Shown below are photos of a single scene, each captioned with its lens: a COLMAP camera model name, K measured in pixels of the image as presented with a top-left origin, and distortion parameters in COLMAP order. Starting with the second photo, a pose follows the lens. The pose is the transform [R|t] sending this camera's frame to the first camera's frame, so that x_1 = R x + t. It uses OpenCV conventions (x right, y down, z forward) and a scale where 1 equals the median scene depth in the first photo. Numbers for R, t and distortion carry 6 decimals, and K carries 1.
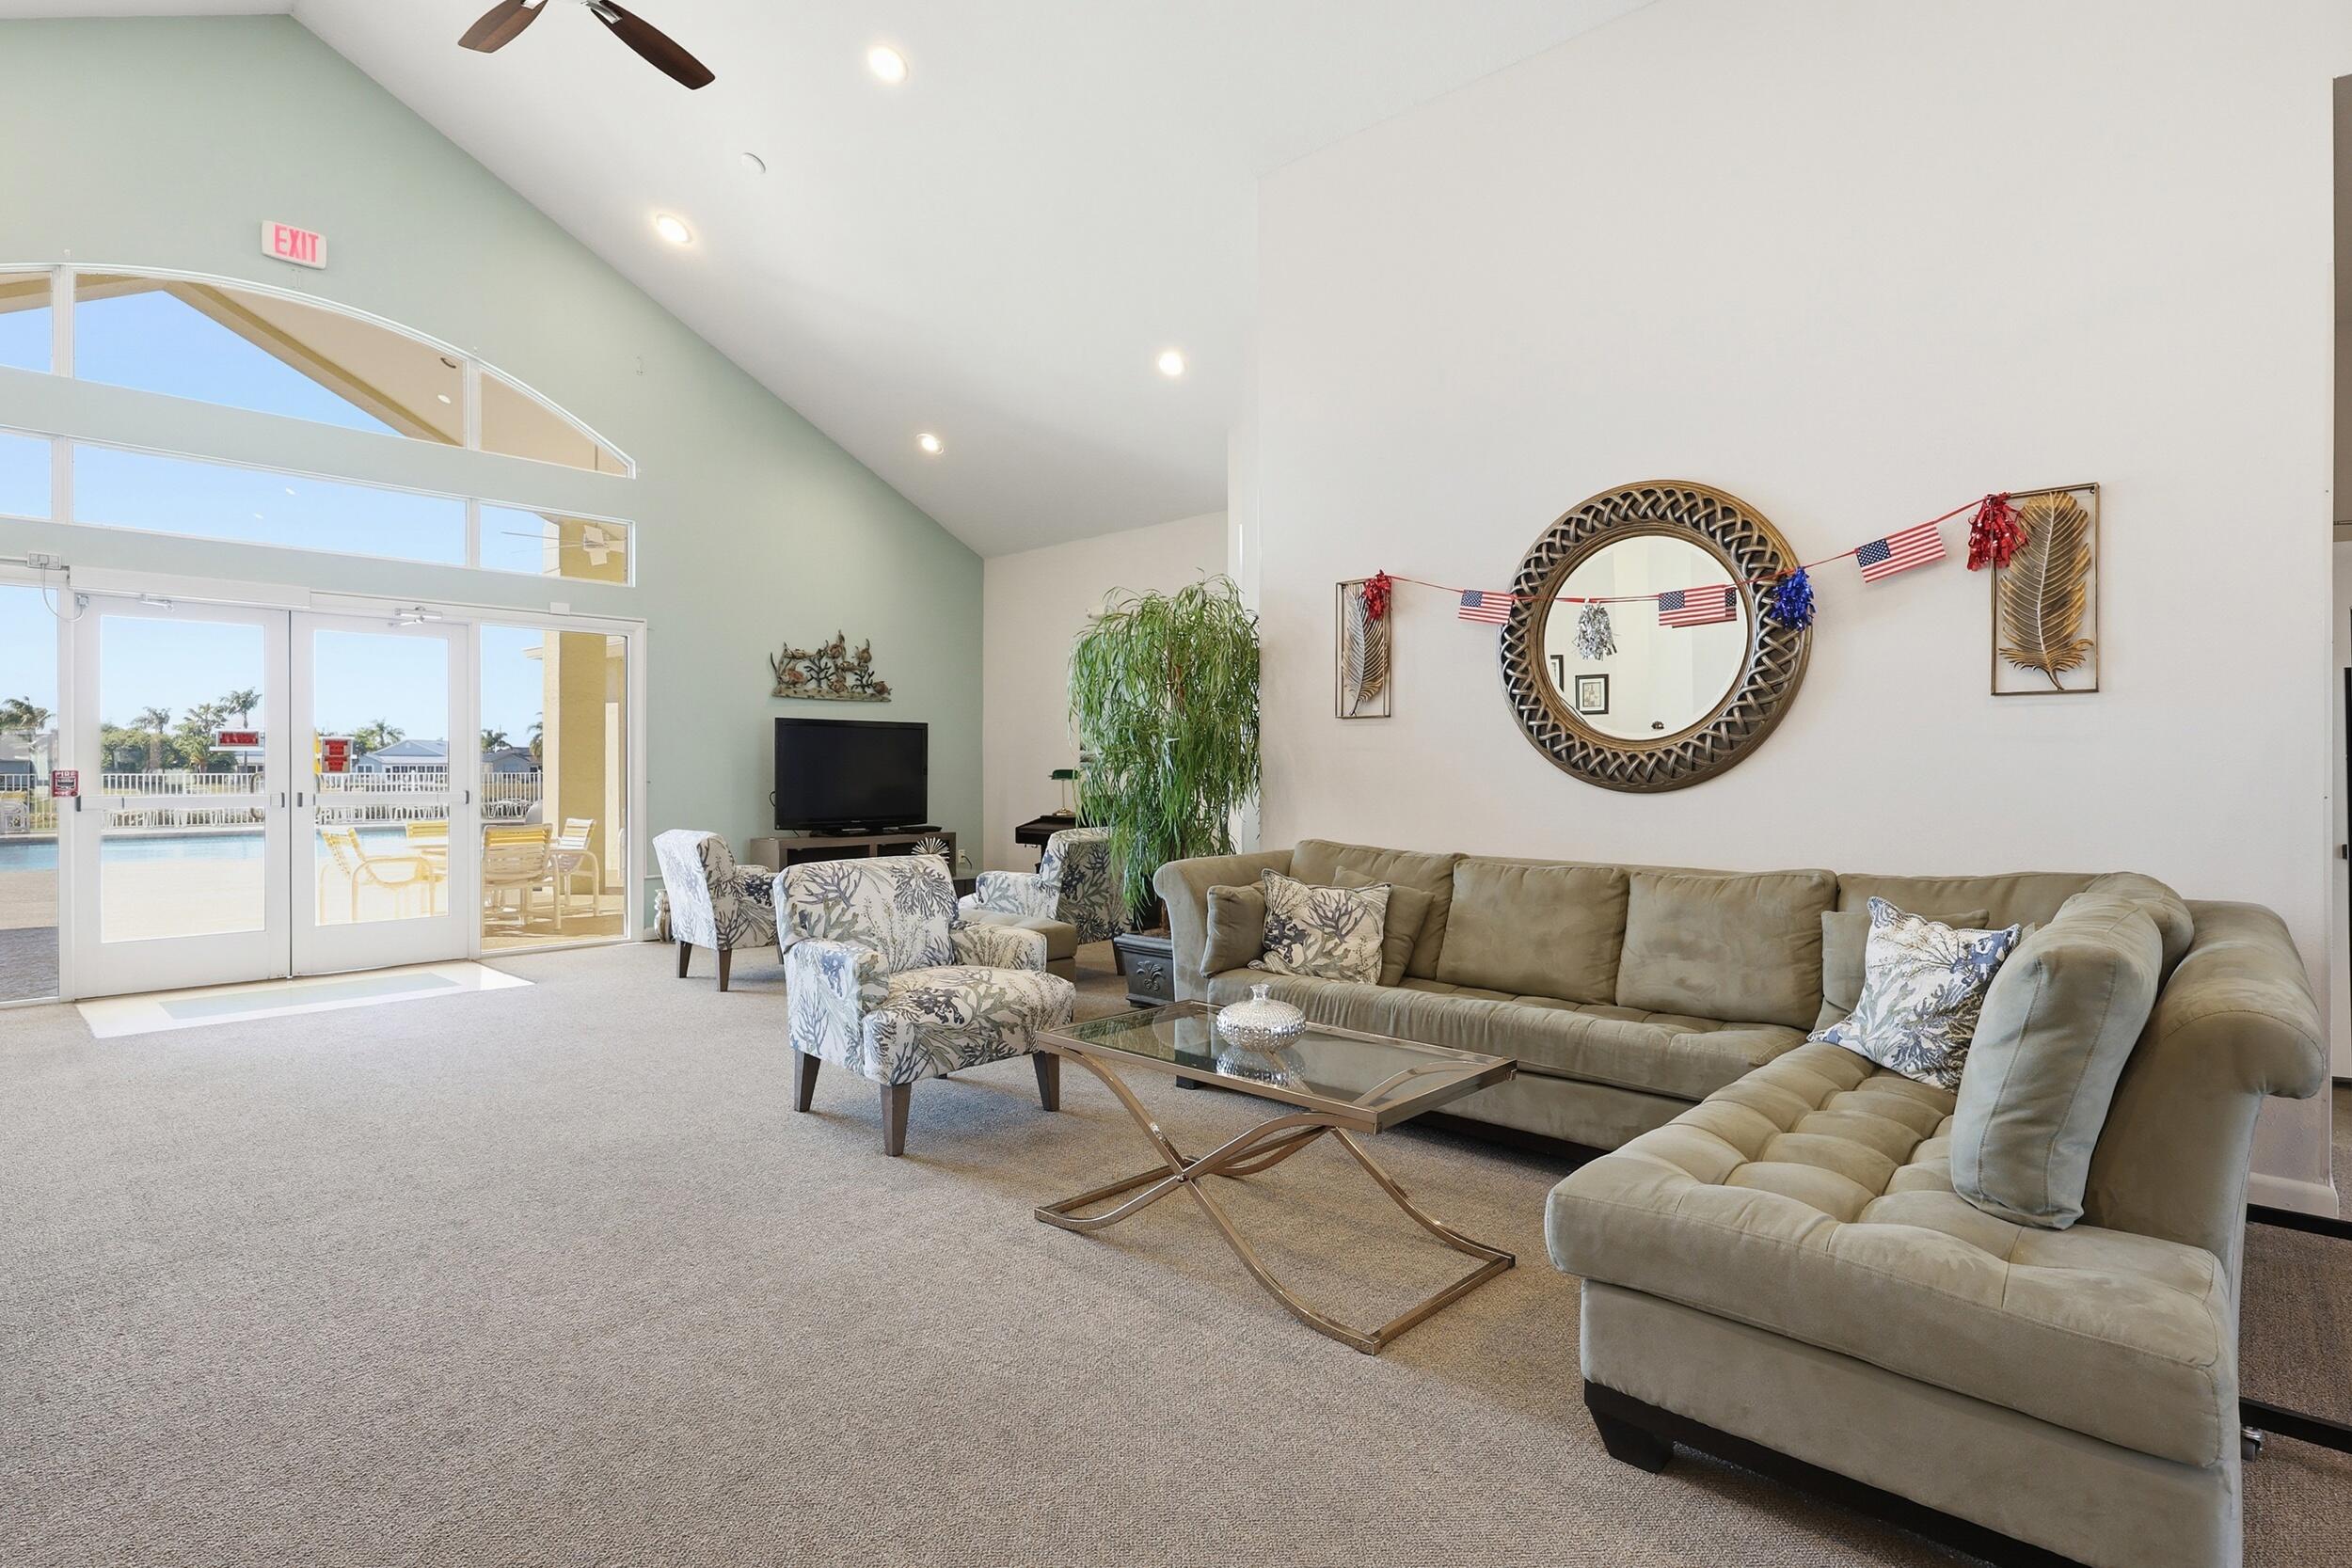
lens RADIAL K [[1148.3, 0, 1174.8], [0, 1148.3, 768.1], [0, 0, 1]] dist [-0.000526, 0.000213]
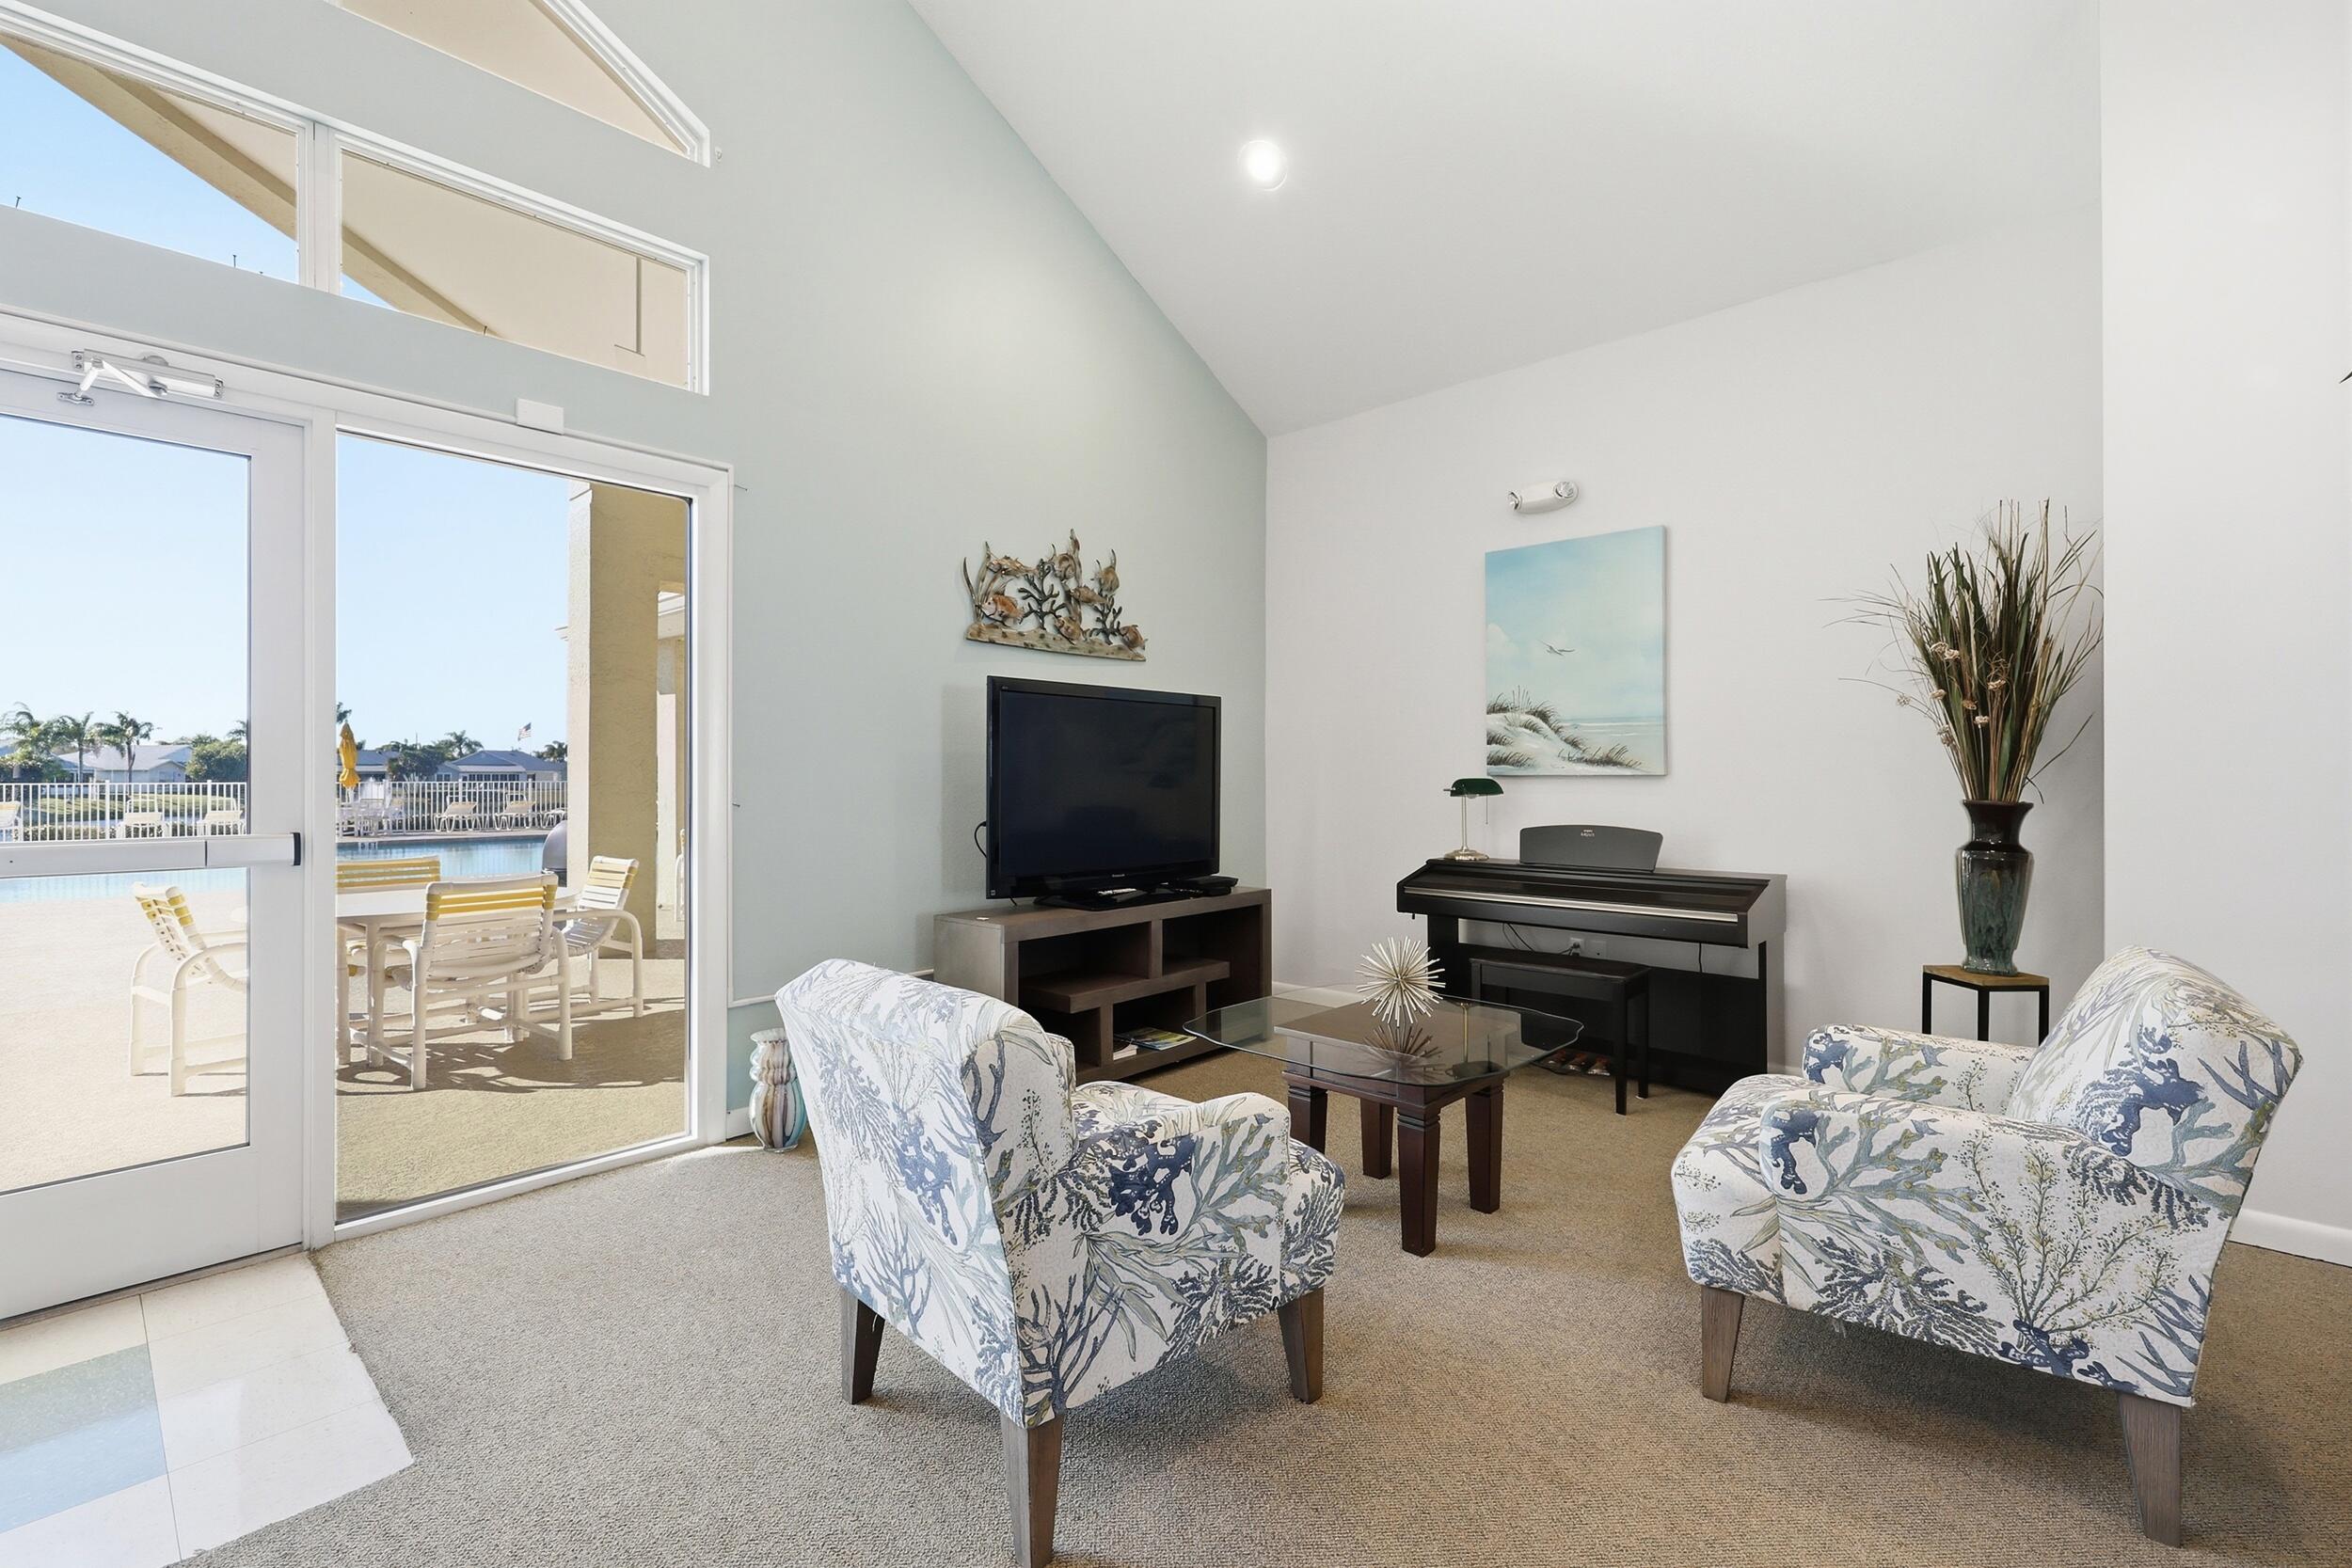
lens RADIAL K [[1024.8, 0, 1180.3], [0, 1024.8, 773.7], [0, 0, 1]] dist [0.004647, 0.000496]
pose [[0.999983, -0.001424, 0.005626, -0.245376], [0.001433, 0.999998, -0.001664, -0.000419], [-0.005624, 0.001672, 0.999983, 0.508507]]
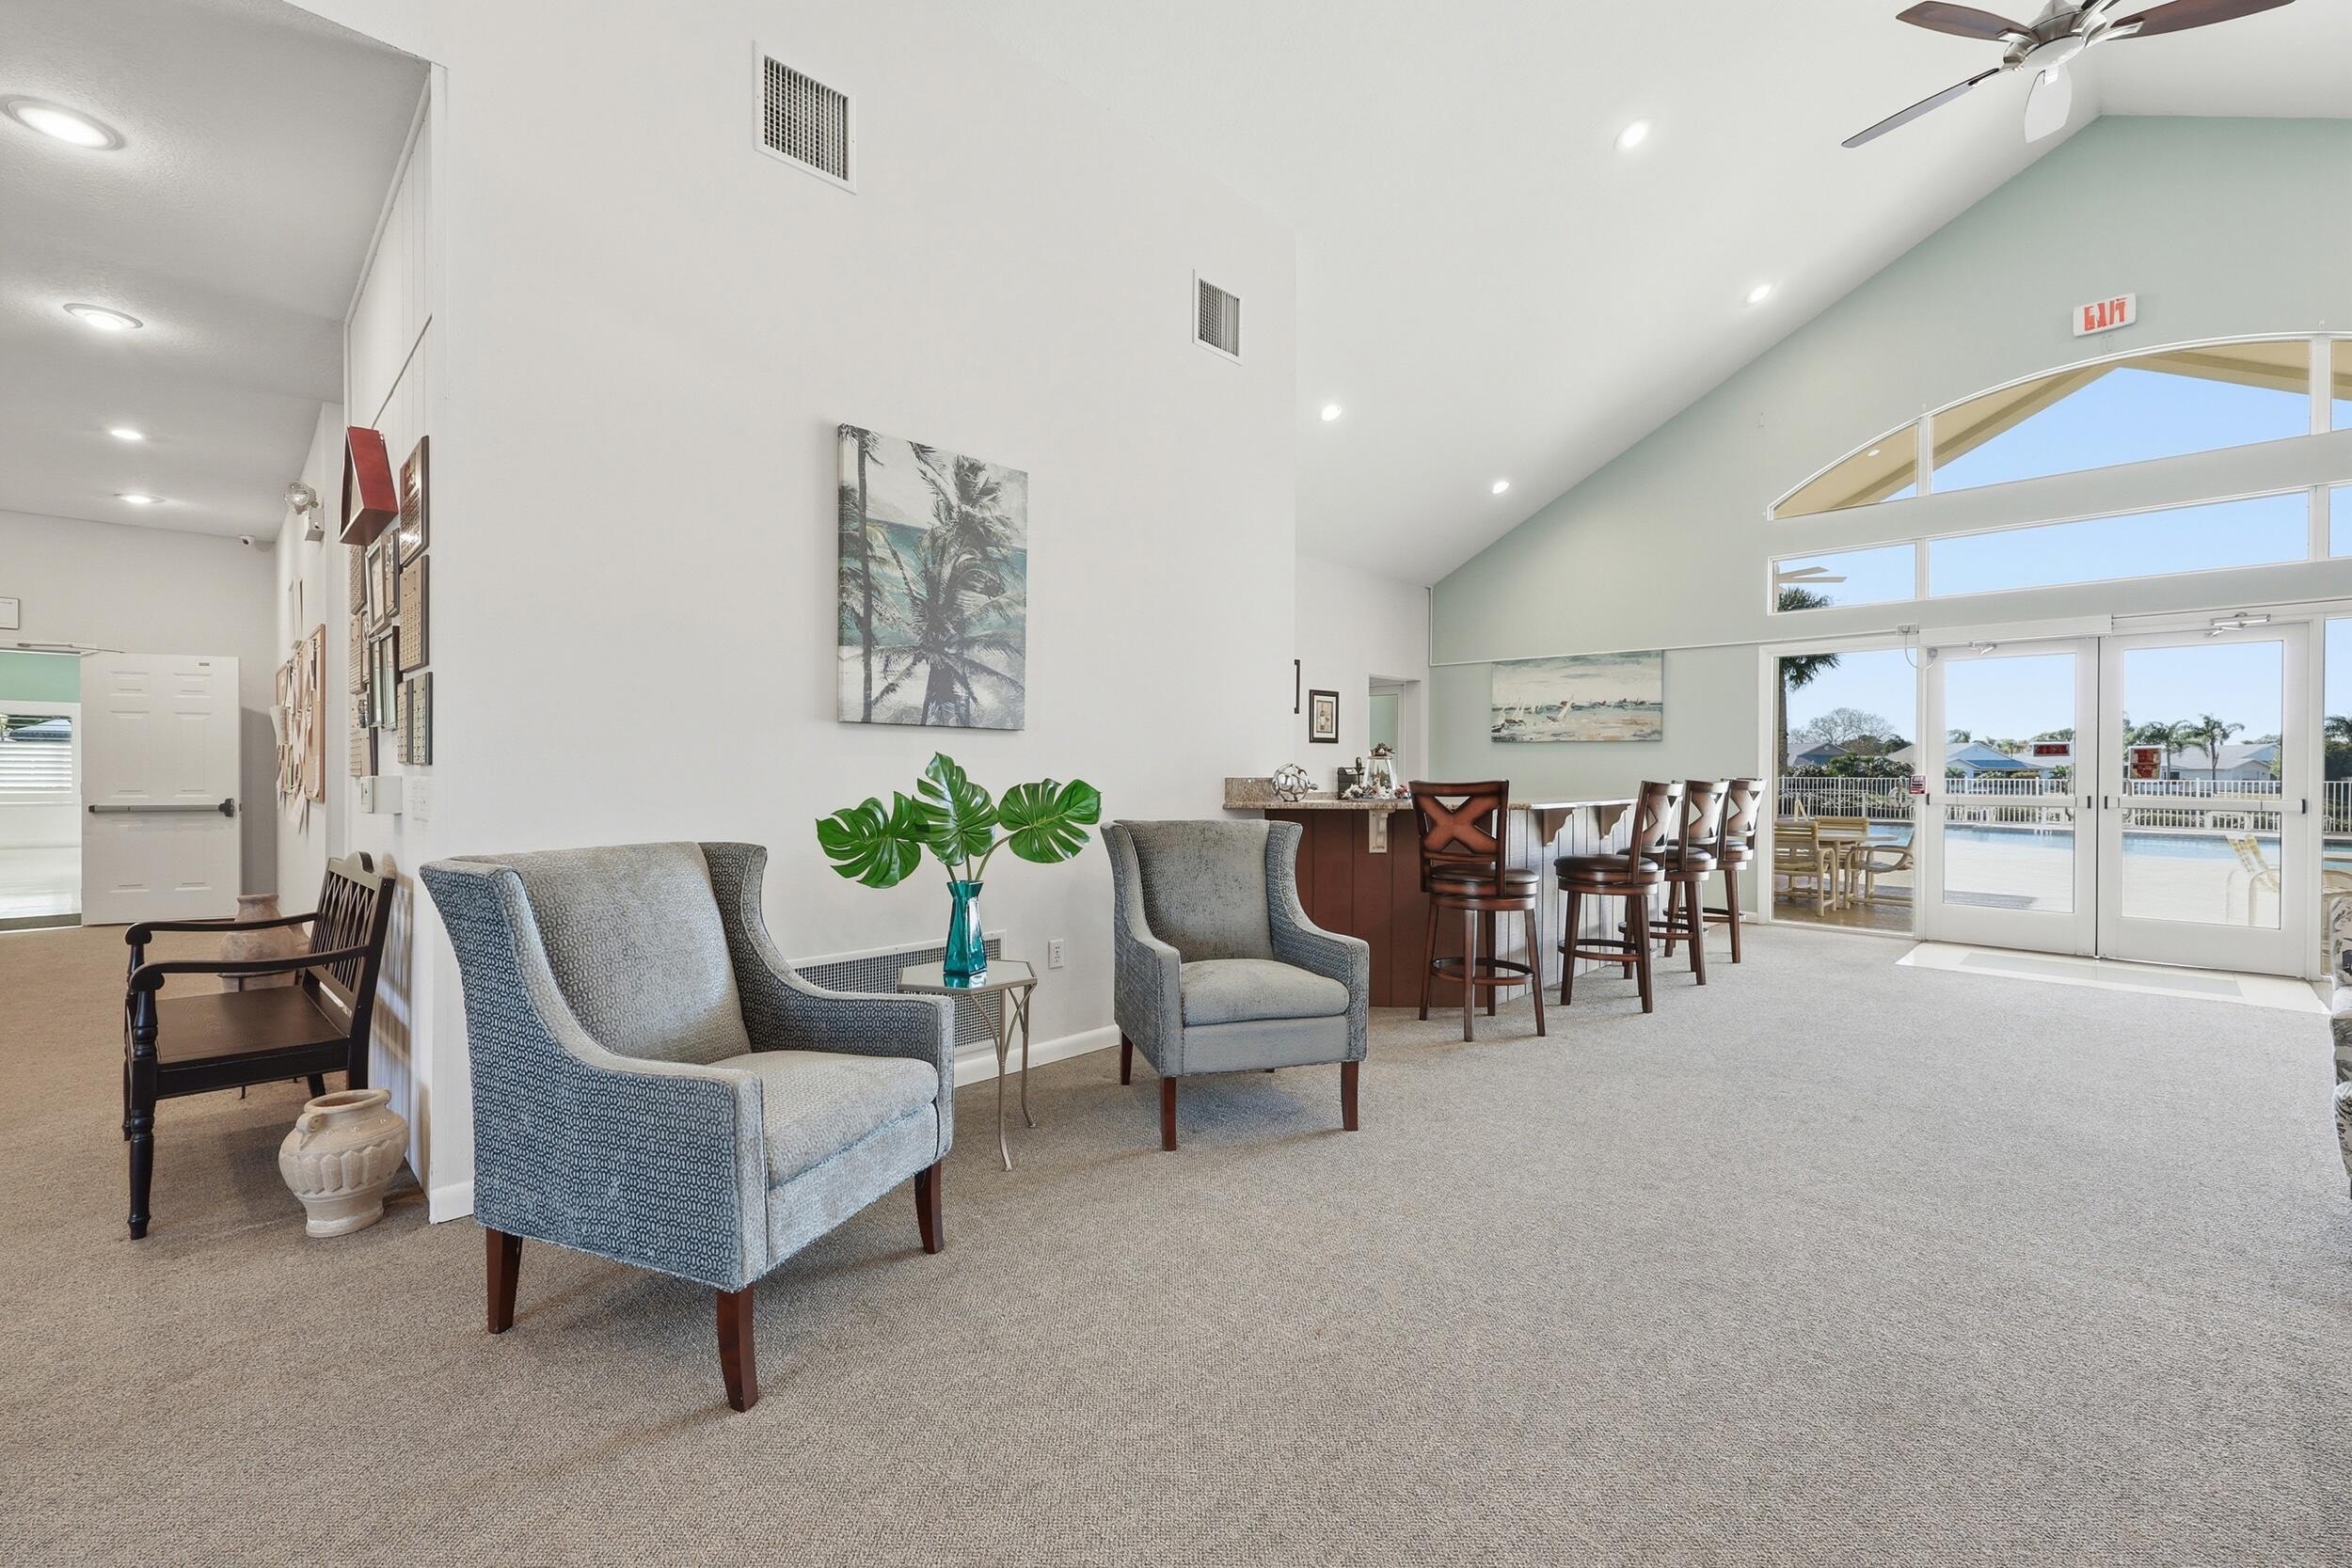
lens RADIAL K [[986.4, 0, 1178.8], [0, 986.4, 773.6], [0, 0, 1]] dist [-0.001410, -0.000169]
pose [[-0.028667, 0.003272, -0.999584, 0.171337], [-0.005507, 0.999979, 0.003432, 0.000598], [0.999574, 0.005603, -0.028648, 0.083914]]
